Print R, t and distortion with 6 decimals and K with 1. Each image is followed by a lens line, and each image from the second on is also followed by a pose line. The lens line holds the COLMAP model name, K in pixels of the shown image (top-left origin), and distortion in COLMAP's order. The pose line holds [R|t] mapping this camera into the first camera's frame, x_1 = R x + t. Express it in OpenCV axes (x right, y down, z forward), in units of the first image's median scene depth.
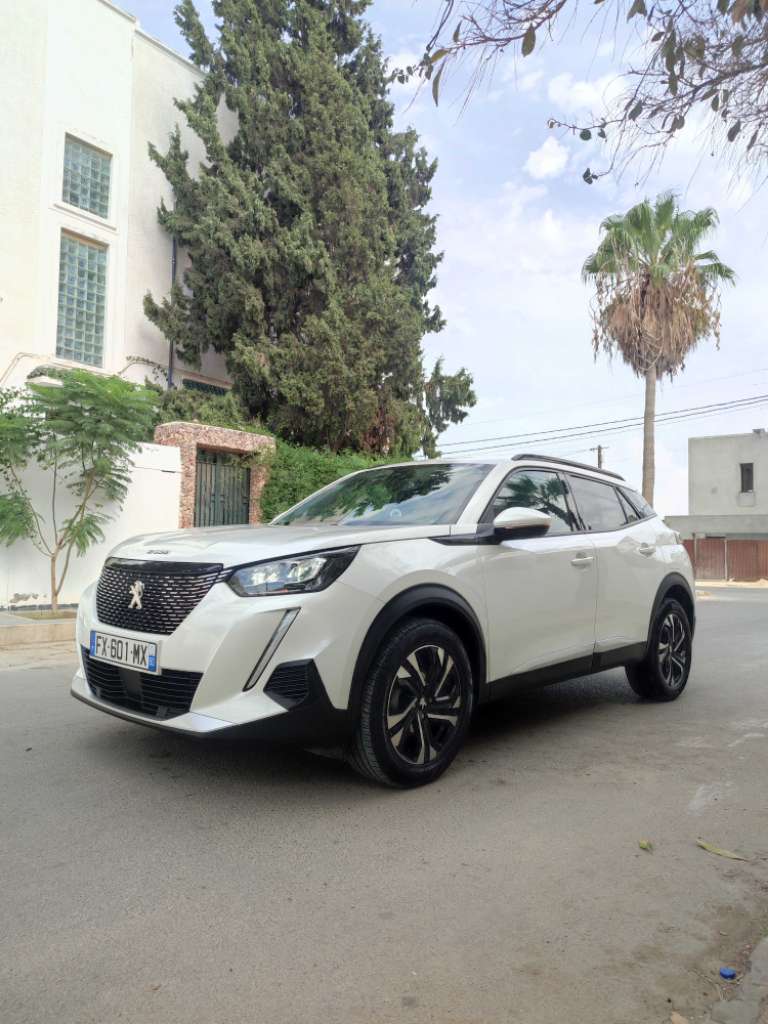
lens RADIAL K [[737.8, 0, 384.9], [0, 737.8, 515.3], [0, 0, 1]] dist [0.028432, -0.001464]
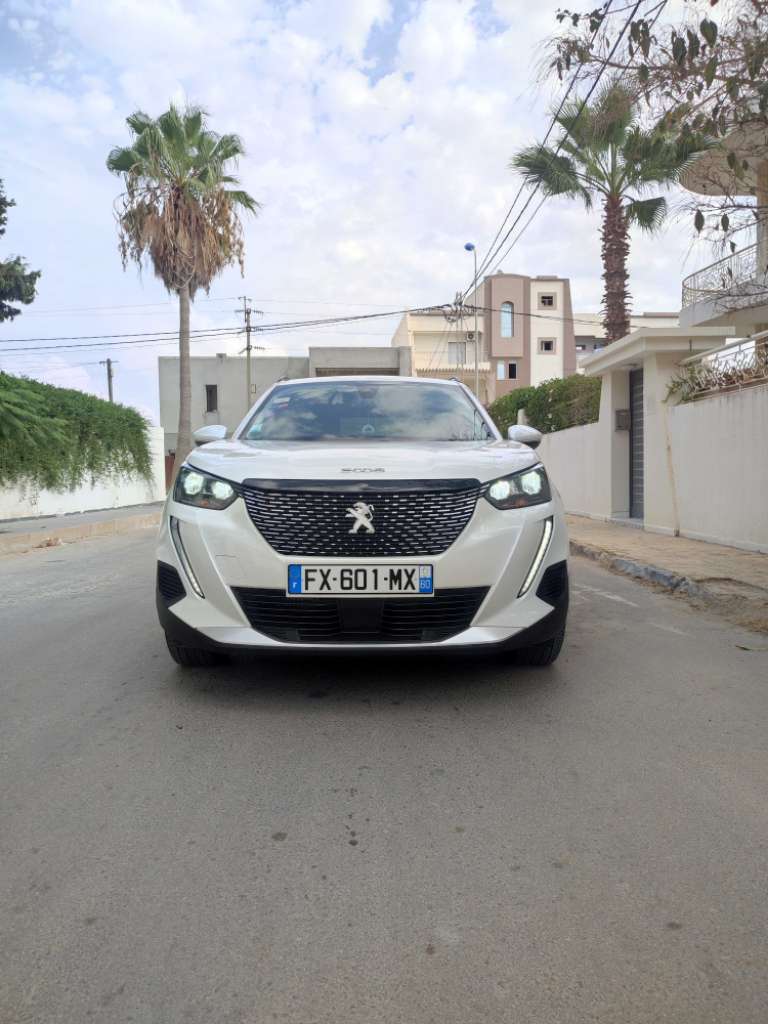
lens RADIAL K [[737.8, 0, 384.9], [0, 737.8, 515.3], [0, 0, 1]] dist [0.028432, -0.001464]
pose [[0.740324, -0.069001, 0.668699, -0.171734], [-0.005302, 0.994088, 0.108447, 0.001395], [-0.672229, -0.083831, 0.735582, 0.061100]]
